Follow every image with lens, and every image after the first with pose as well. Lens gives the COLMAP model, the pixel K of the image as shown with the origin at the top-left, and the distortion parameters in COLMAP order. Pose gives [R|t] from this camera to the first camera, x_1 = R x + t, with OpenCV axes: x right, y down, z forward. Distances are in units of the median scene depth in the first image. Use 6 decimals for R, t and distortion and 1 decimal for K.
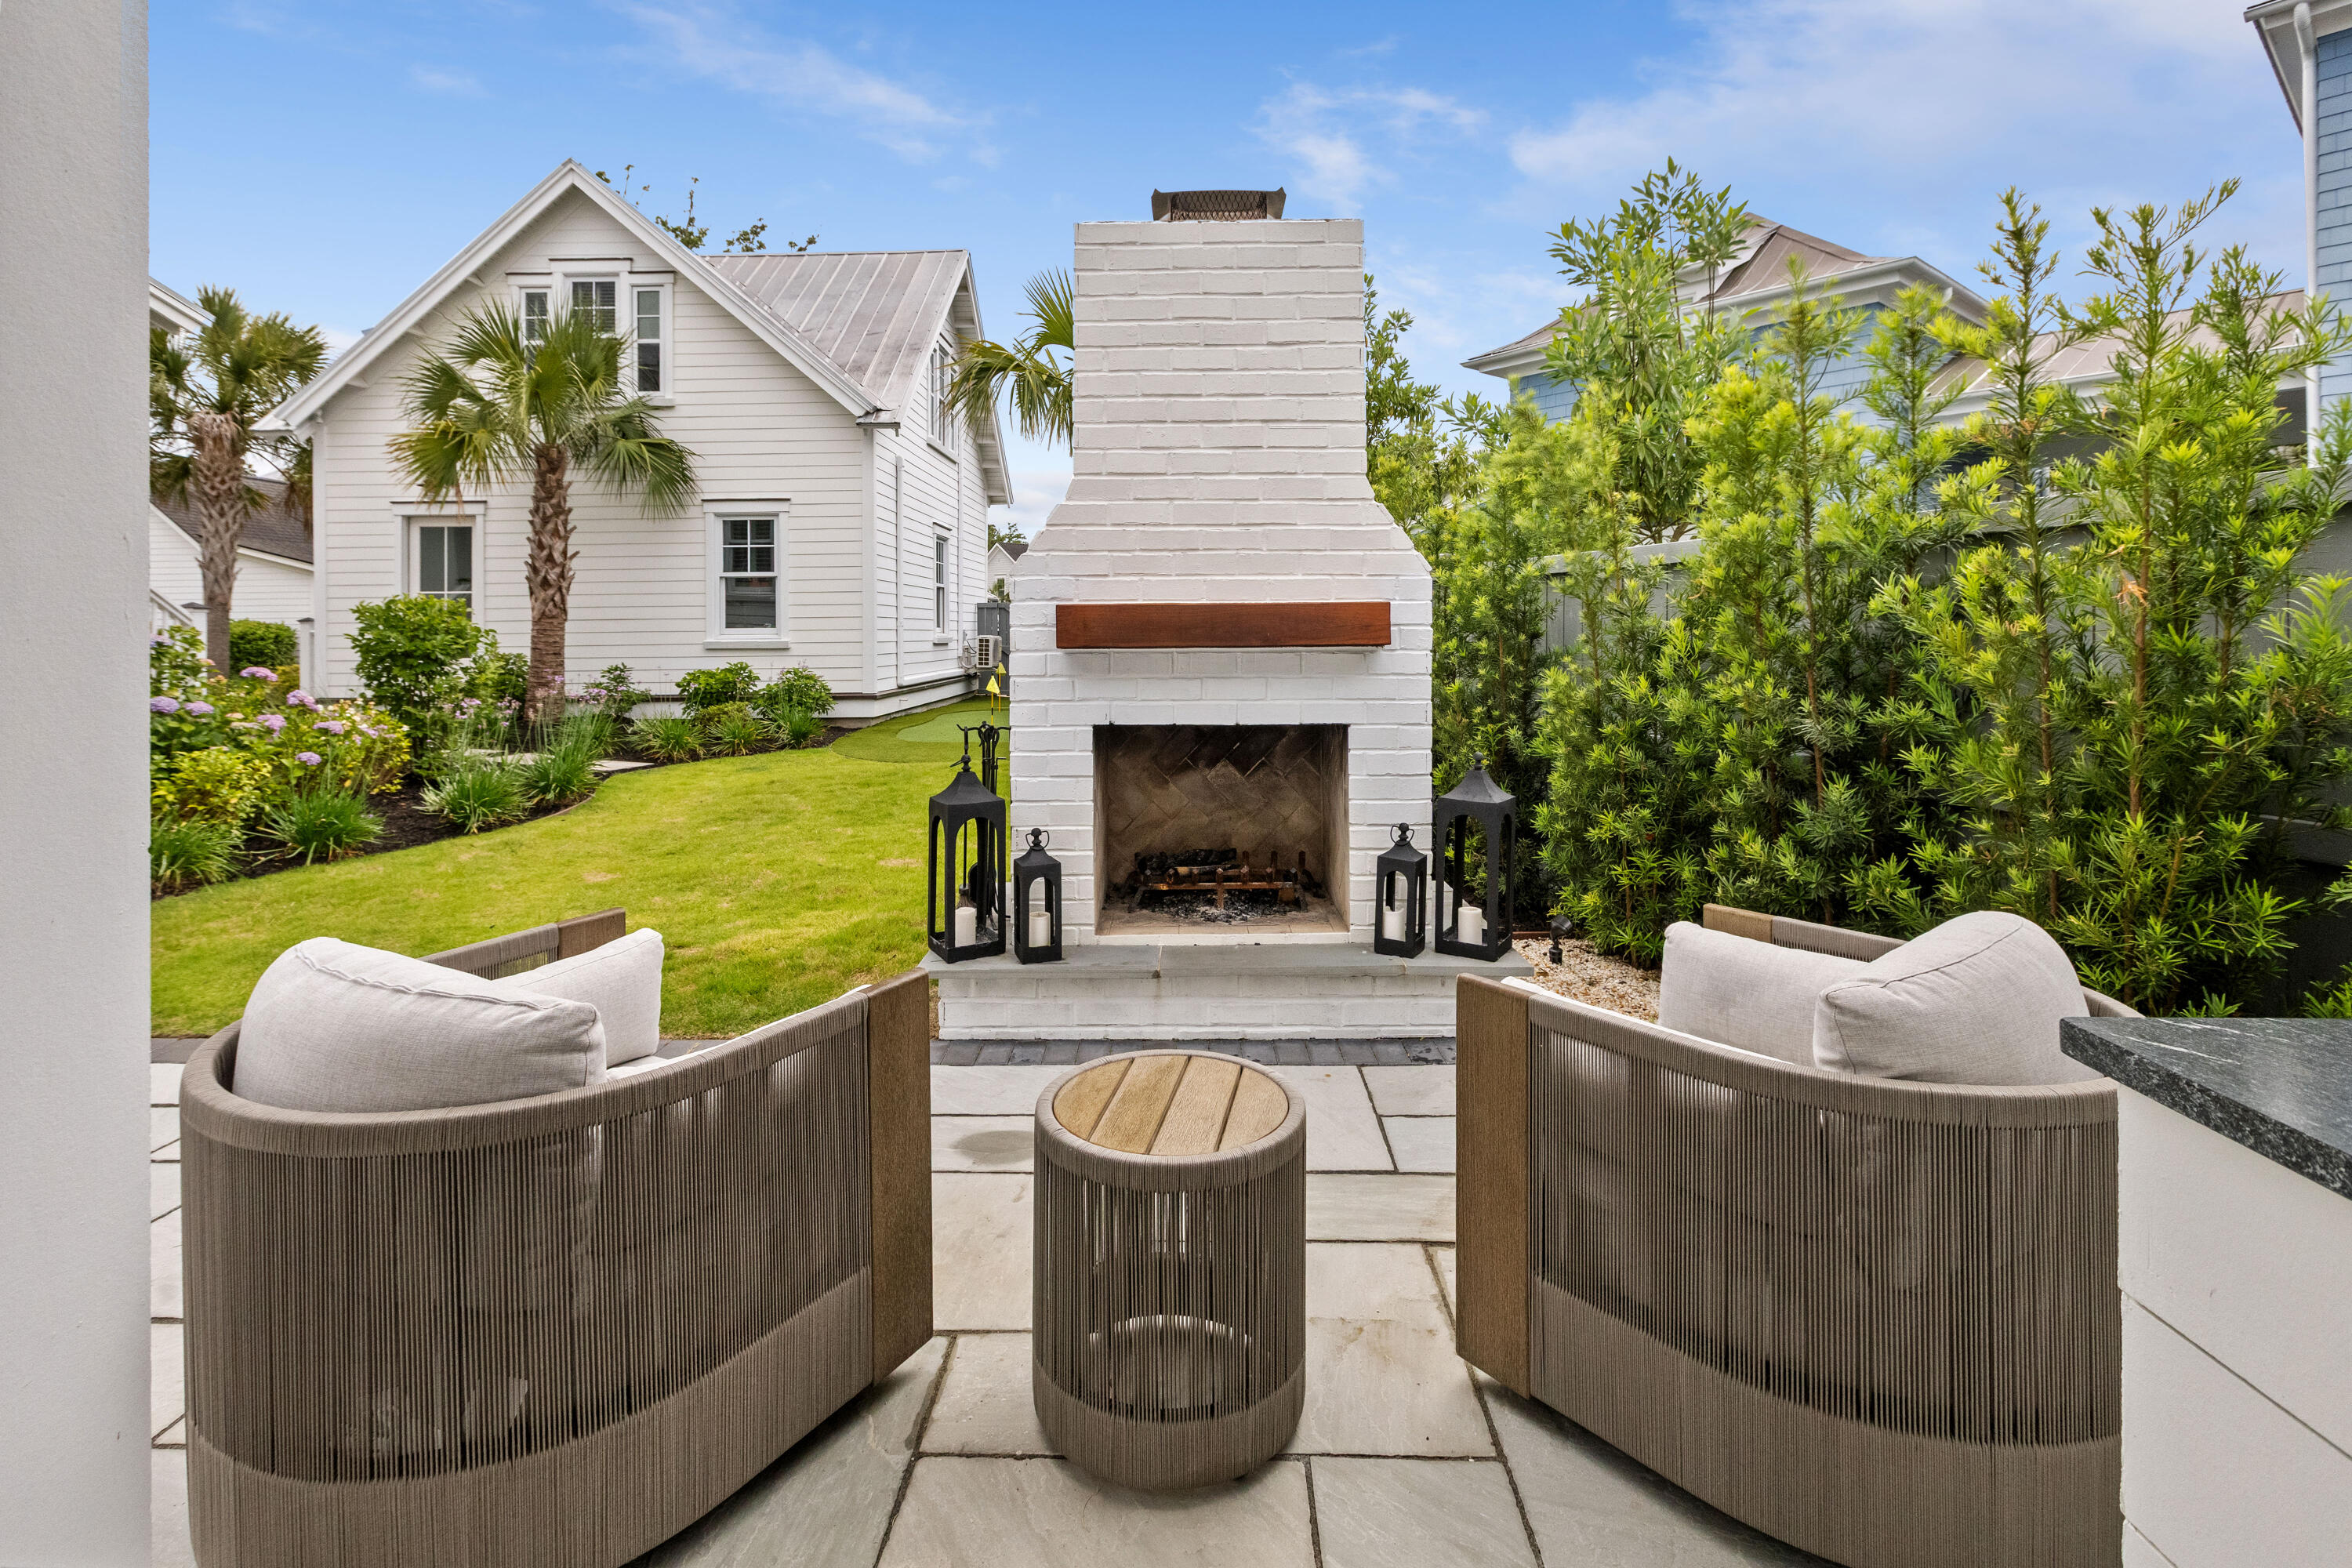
lens RADIAL K [[1113.9, 0, 1163.0], [0, 1113.9, 645.1], [0, 0, 1]] dist [0.002861, 0.000415]
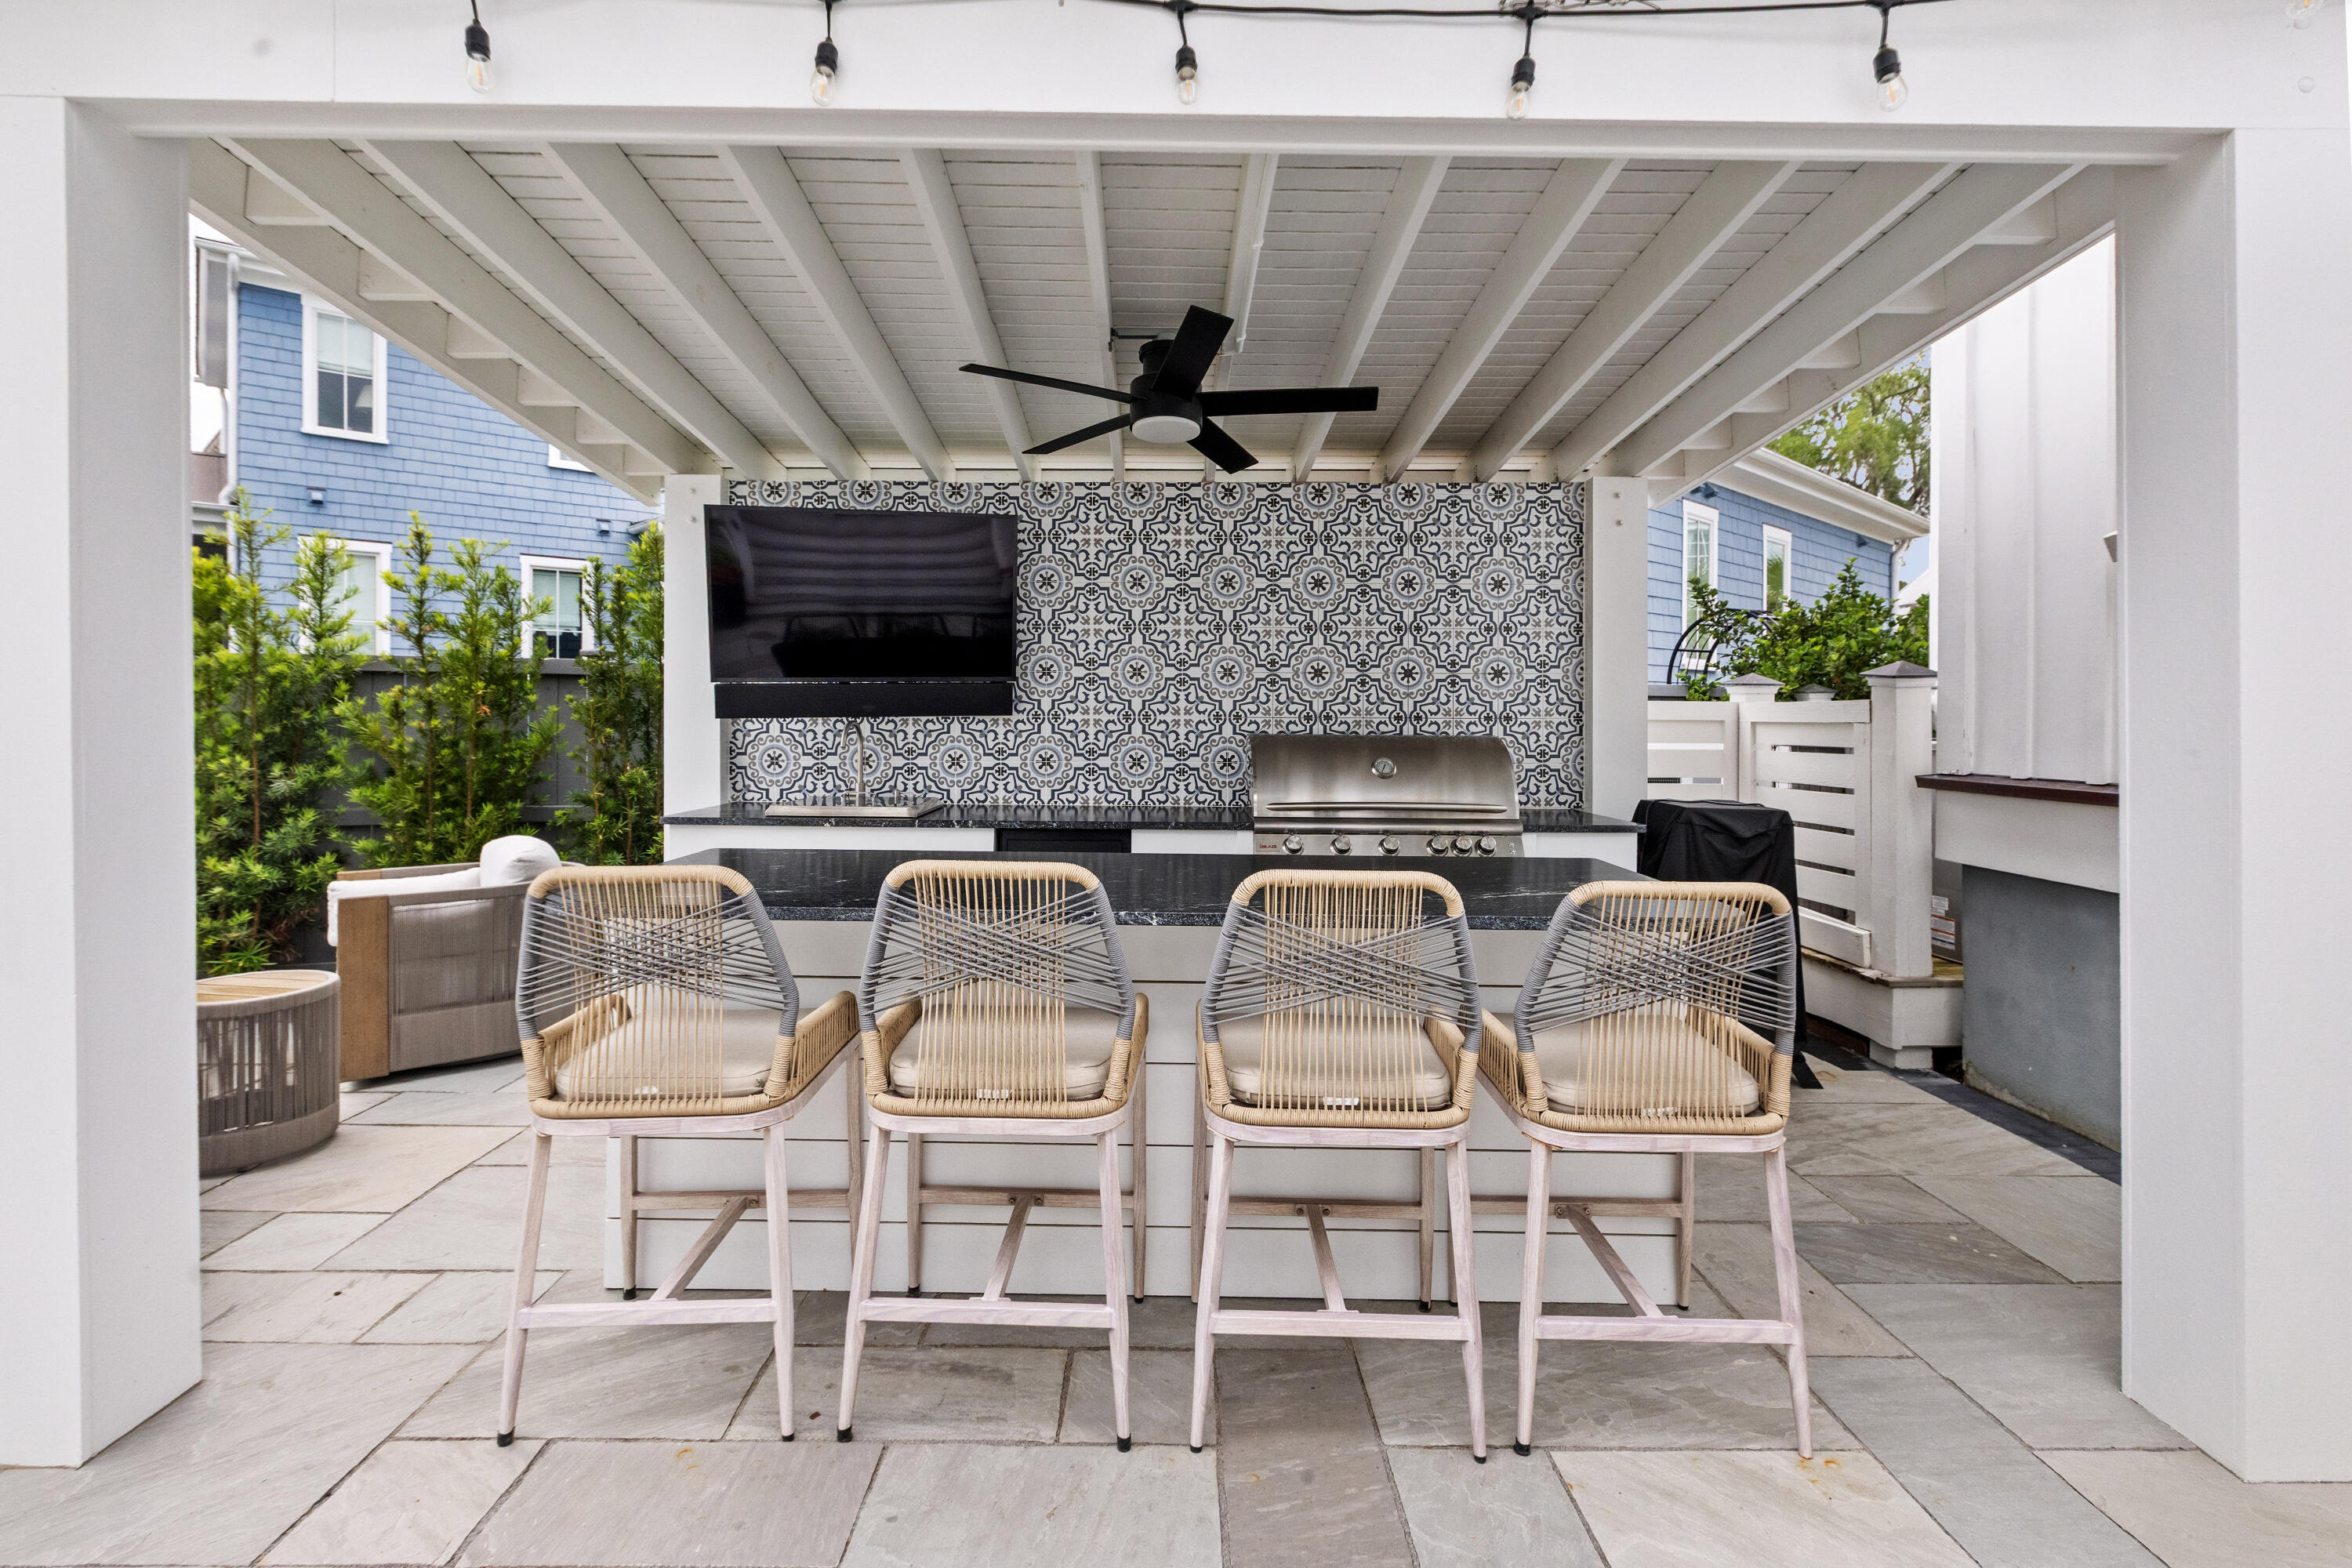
lens RADIAL K [[1080.4, 0, 1166.5], [0, 1080.4, 717.4], [0, 0, 1]] dist [0.000055, -0.000025]
pose [[-0.032058, -0.001943, 0.999484, -0.251900], [0.010397, 0.999943, 0.002277, -0.003787], [-0.999432, 0.010464, -0.032036, -0.062675]]
